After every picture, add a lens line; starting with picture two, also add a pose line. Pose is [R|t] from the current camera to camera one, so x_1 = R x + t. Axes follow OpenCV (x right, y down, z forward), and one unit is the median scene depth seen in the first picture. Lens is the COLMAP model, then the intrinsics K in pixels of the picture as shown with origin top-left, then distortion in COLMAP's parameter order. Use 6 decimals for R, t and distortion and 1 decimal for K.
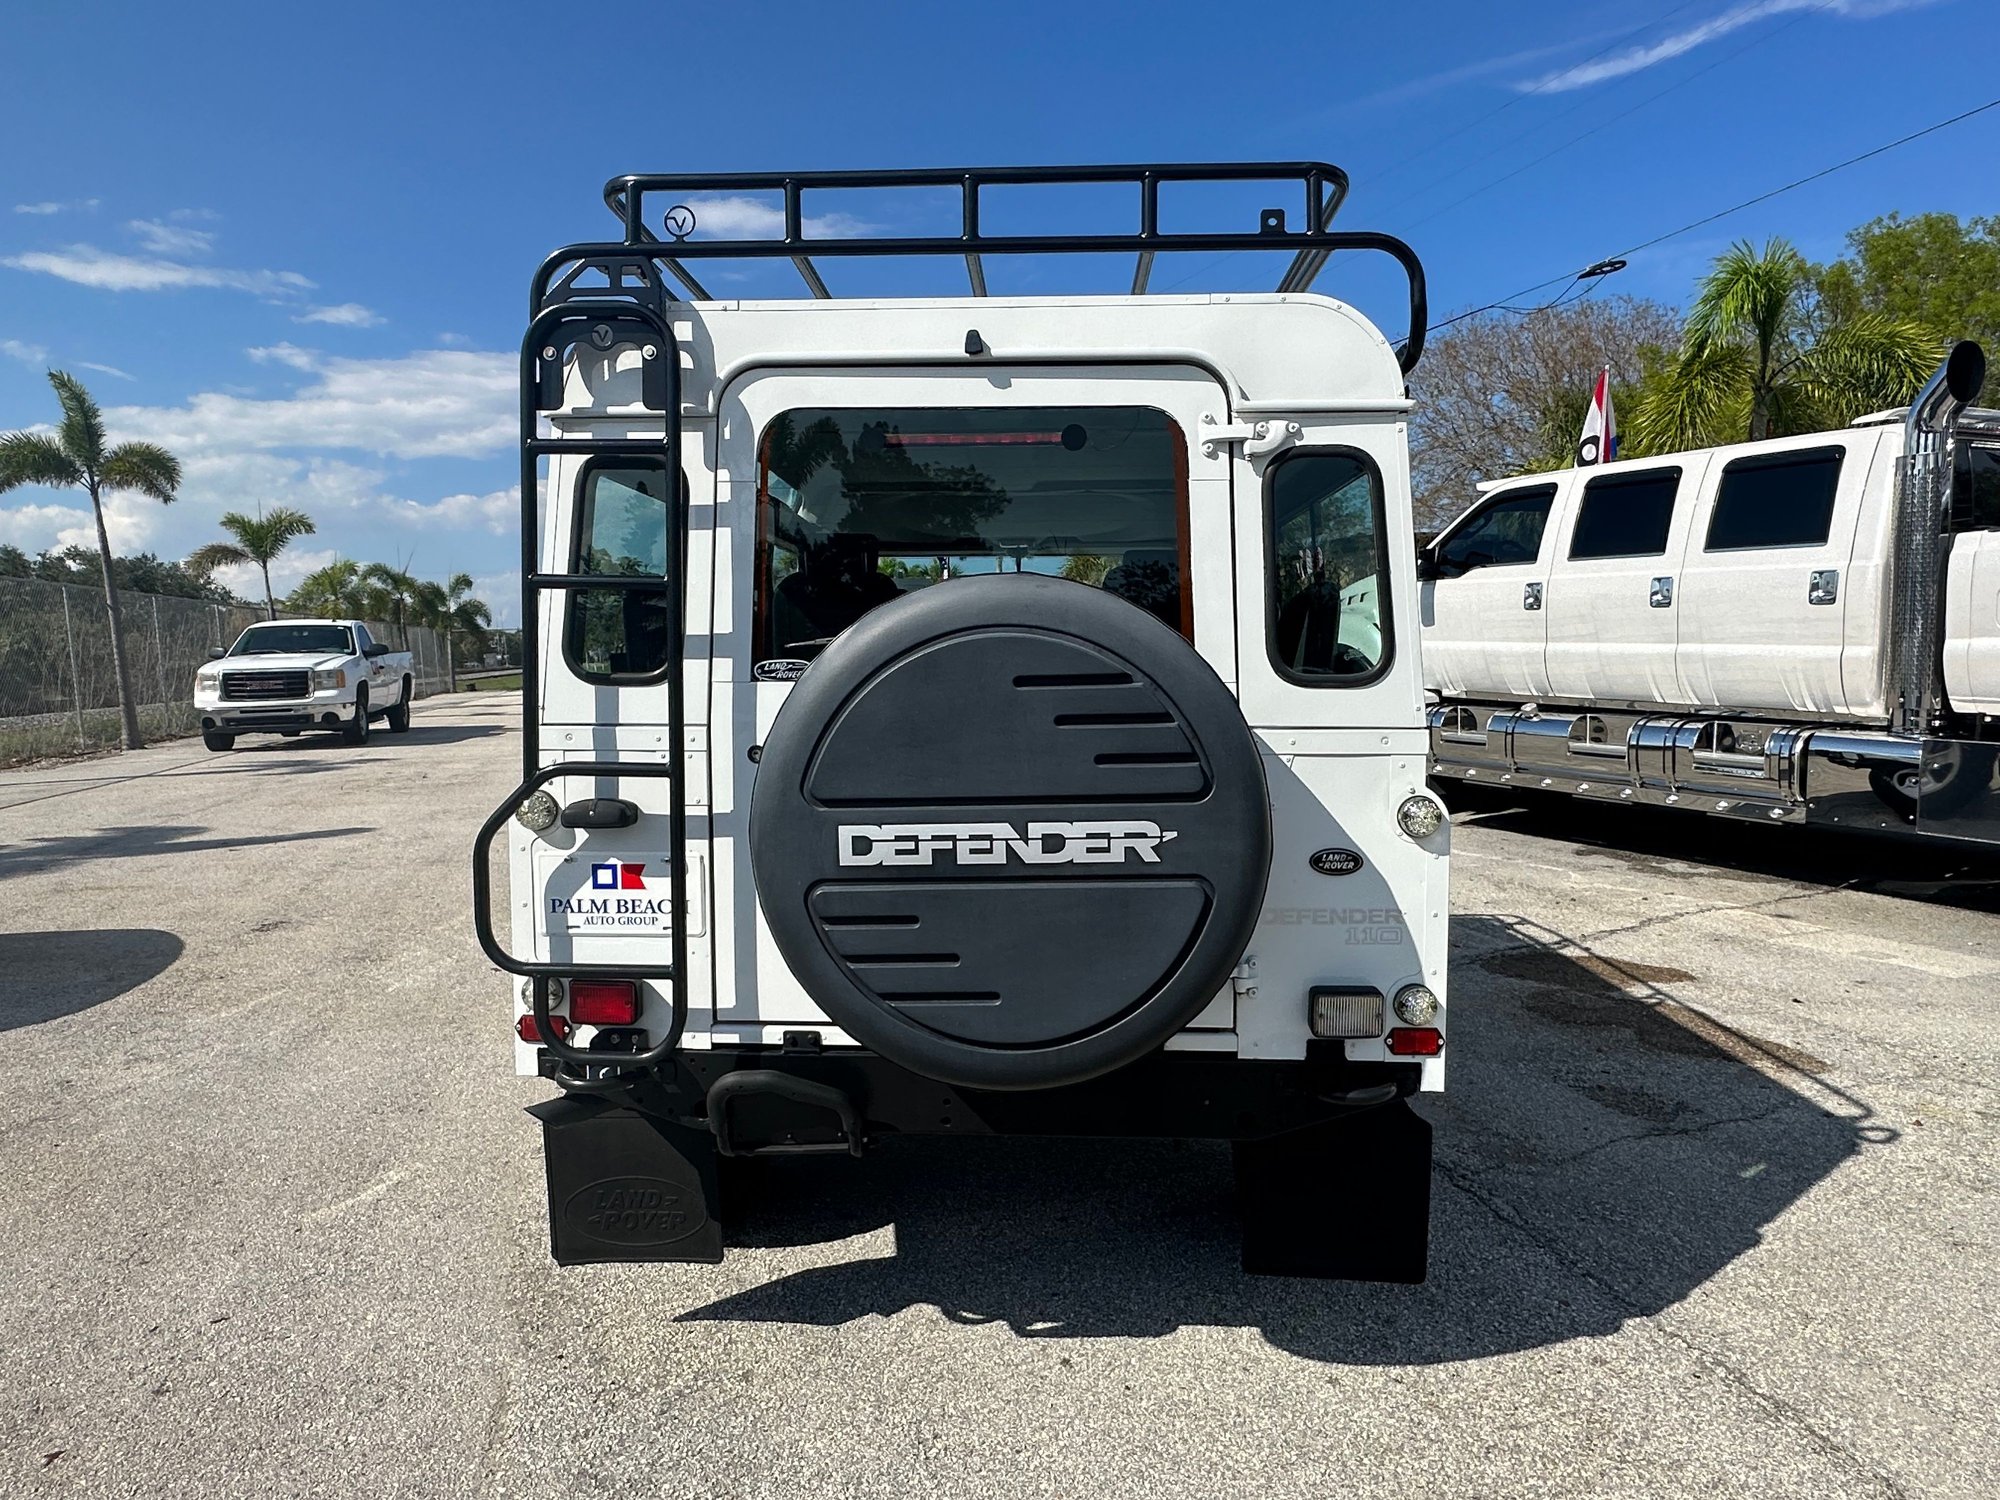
lens RADIAL K [[1205.7, 0, 1000.7], [0, 1205.7, 773.6], [0, 0, 1]] dist [-0.001526, -0.000915]
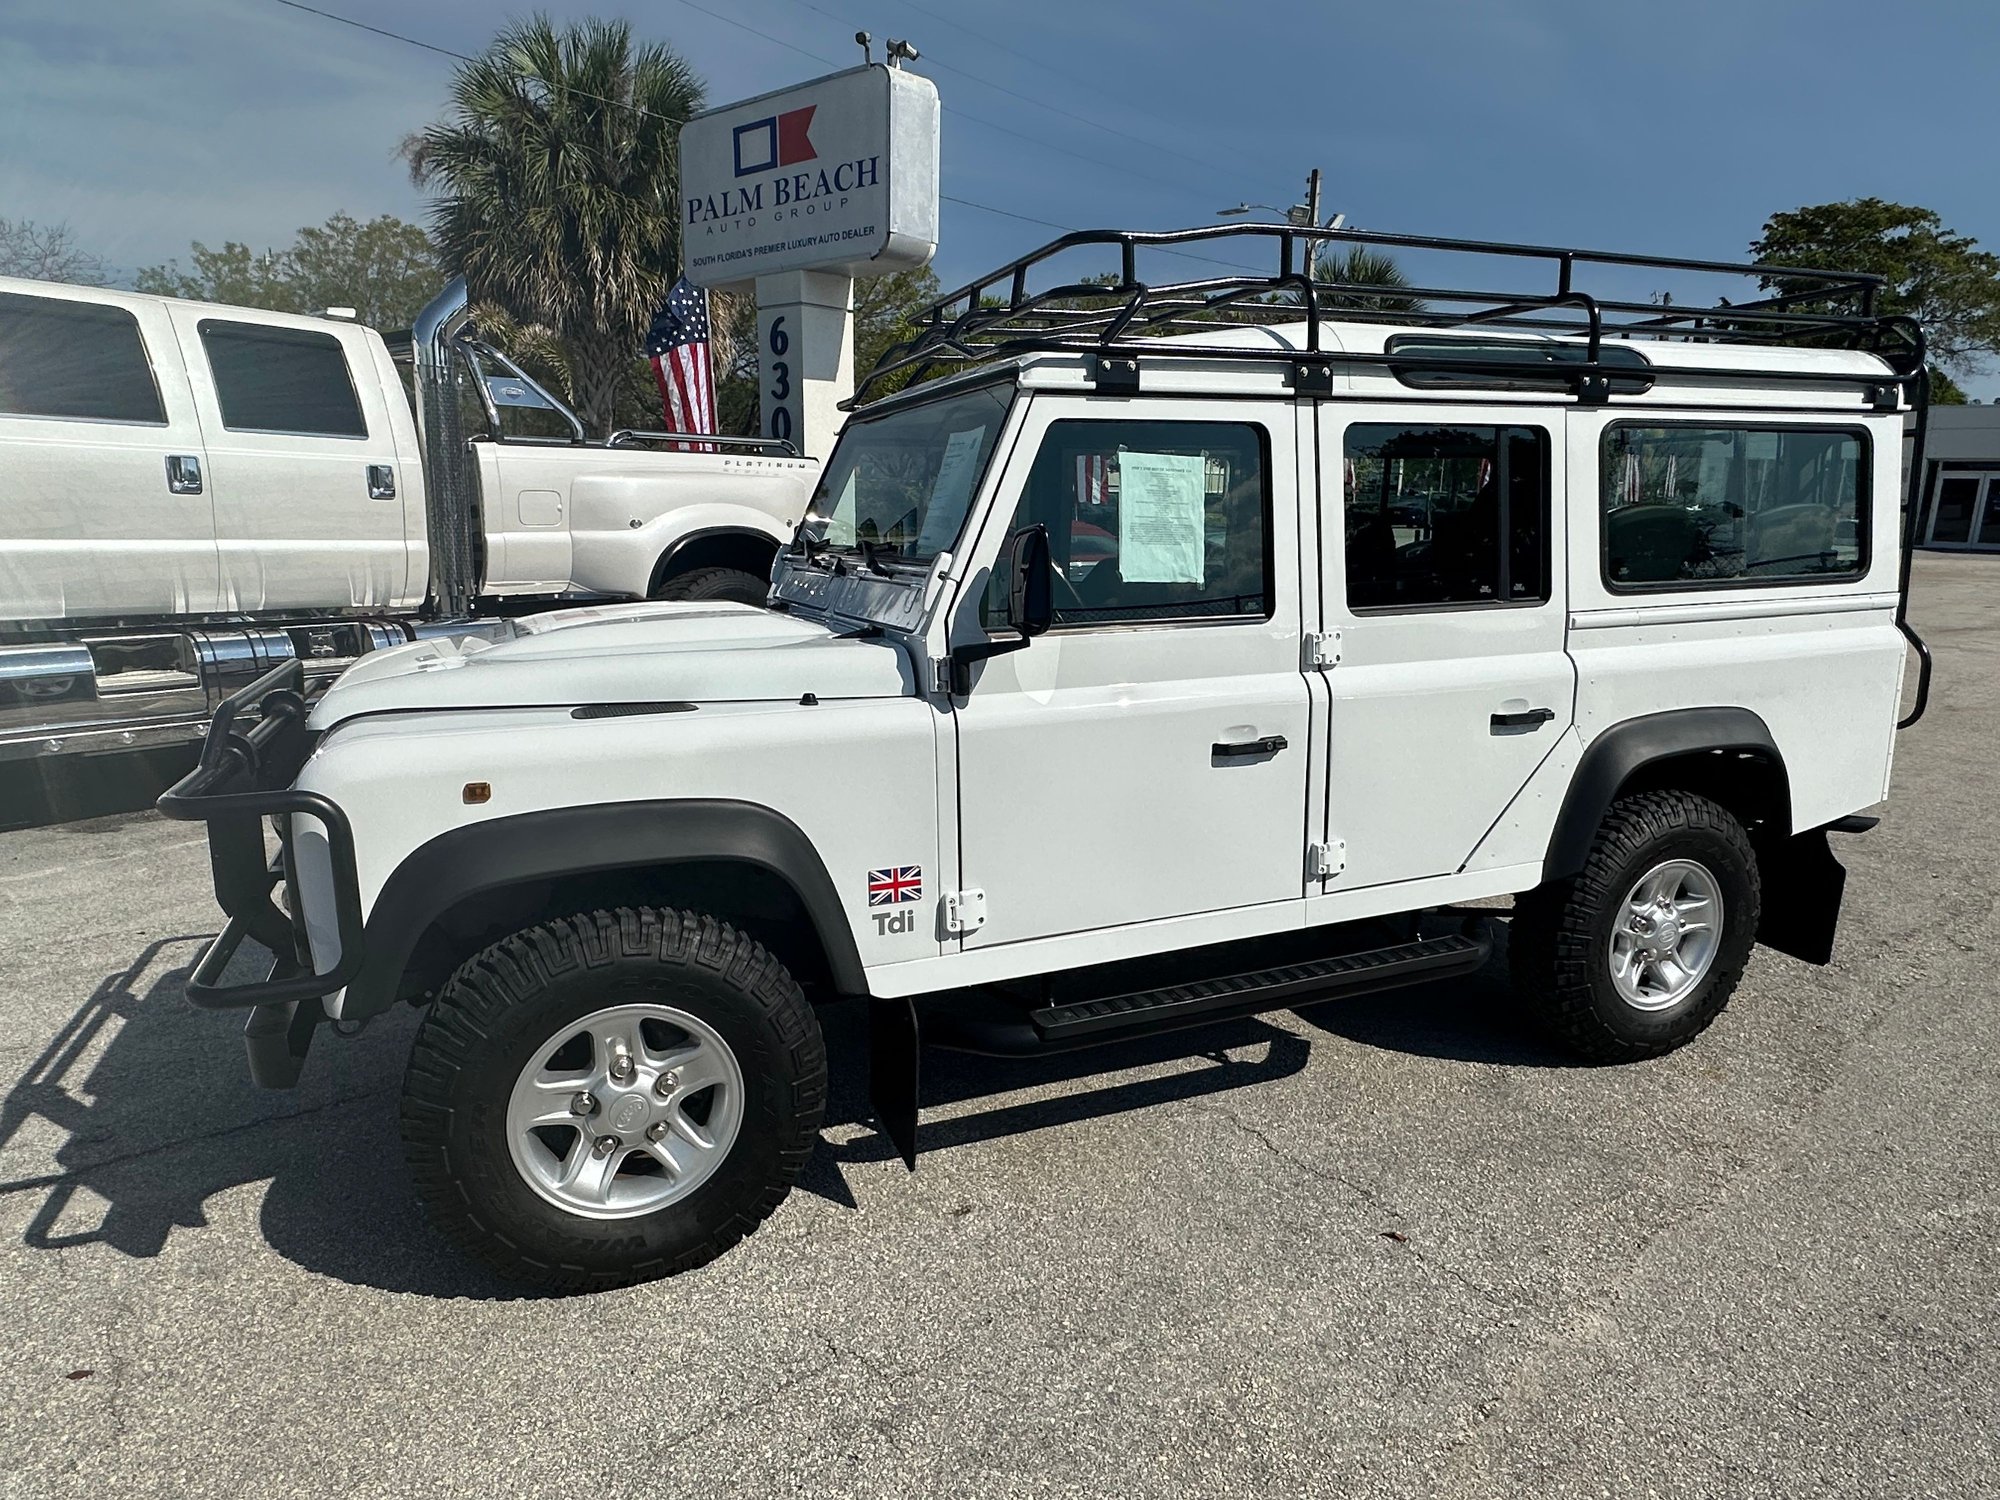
lens RADIAL K [[1200.4, 0, 996.5], [0, 1200.4, 778.9], [0, 0, 1]] dist [-0.002842, 0.000676]
pose [[-0.420550, -0.185471, 0.888109, -1.425355], [0.098867, 0.963684, 0.248071, -0.336860], [-0.901866, 0.192131, -0.386941, 2.895980]]
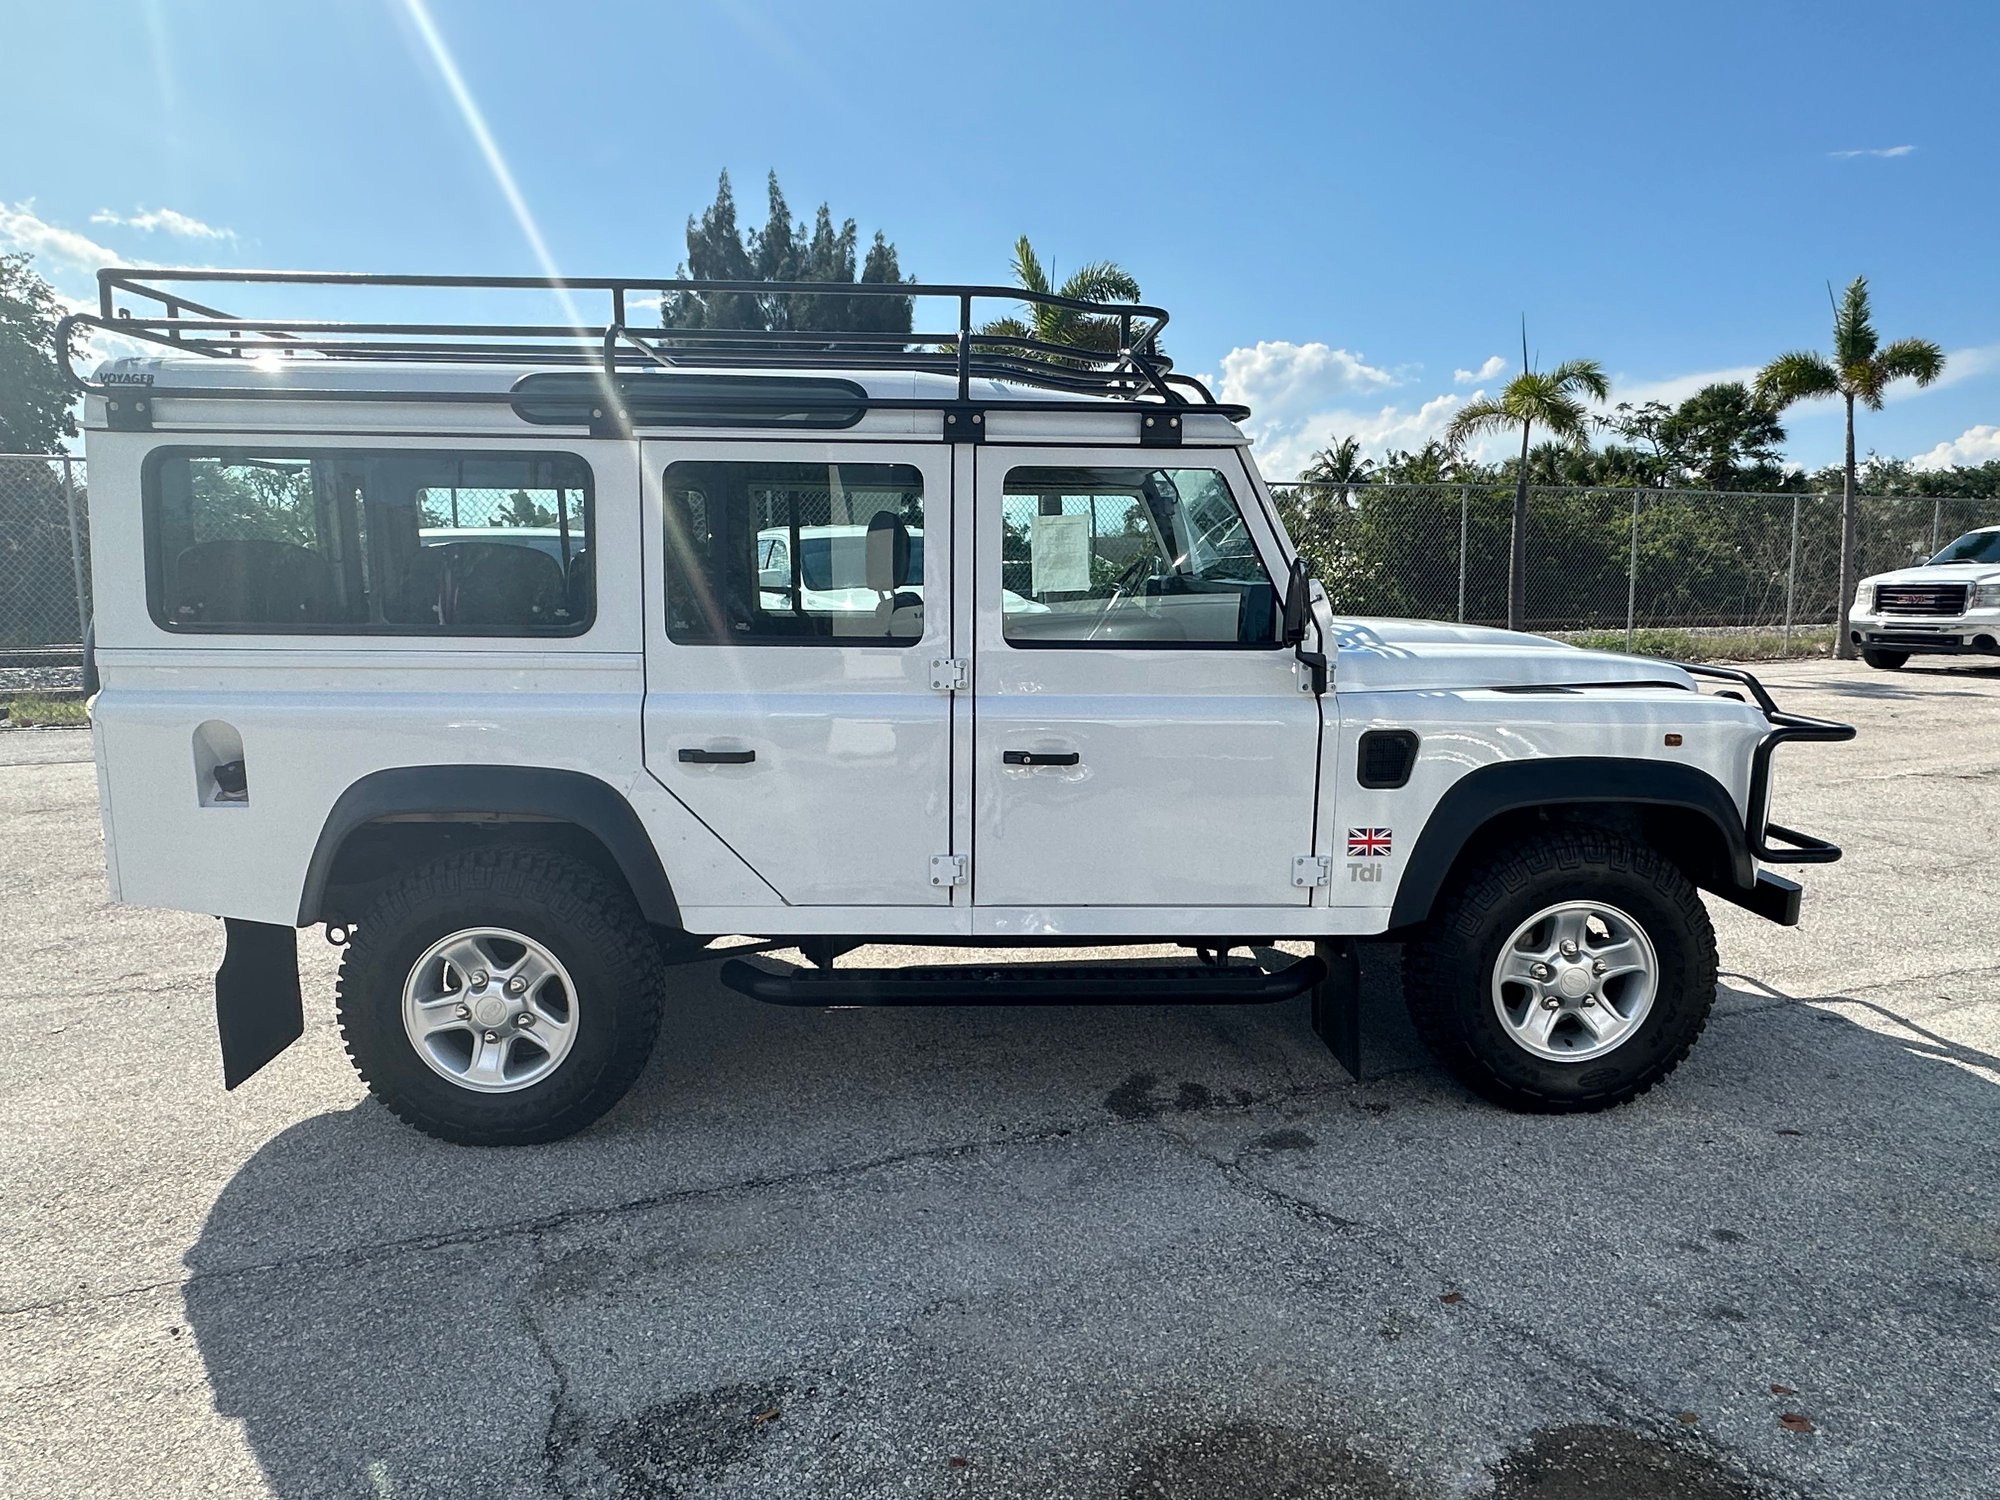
lens RADIAL K [[1204.5, 0, 1000.6], [0, 1204.5, 777.3], [0, 0, 1]] dist [-0.001519, -0.001108]
pose [[0.081995, 0.182438, -0.979792, 1.841575], [-0.100574, 0.979599, 0.173985, -0.240985], [0.991545, 0.084276, 0.098671, 1.905368]]
